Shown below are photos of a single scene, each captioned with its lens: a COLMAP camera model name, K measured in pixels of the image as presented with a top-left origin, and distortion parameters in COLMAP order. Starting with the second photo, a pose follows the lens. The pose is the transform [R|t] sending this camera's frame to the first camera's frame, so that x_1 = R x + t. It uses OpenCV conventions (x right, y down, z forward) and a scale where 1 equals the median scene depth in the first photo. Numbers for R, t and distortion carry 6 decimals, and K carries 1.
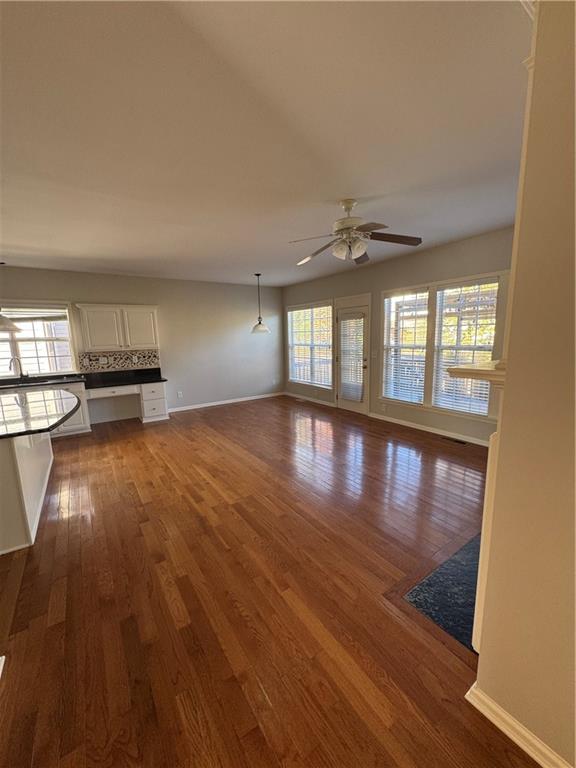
lens RADIAL K [[305.8, 0, 289.7], [0, 305.8, 388.3], [0, 0, 1]] dist [-0.005079, 0.000356]
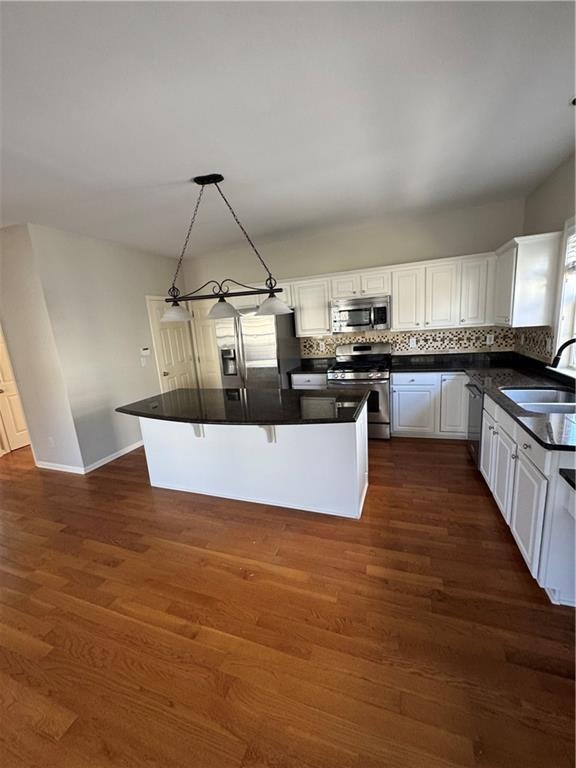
lens RADIAL K [[305.8, 0, 291.7], [0, 305.8, 383.9], [0, 0, 1]] dist [-0.005079, 0.000356]
pose [[-0.813358, 0.198337, -0.546911, -0.308811], [-0.004697, 0.937822, 0.347085, -0.171301], [0.581745, 0.284873, -0.761853, 1.009336]]
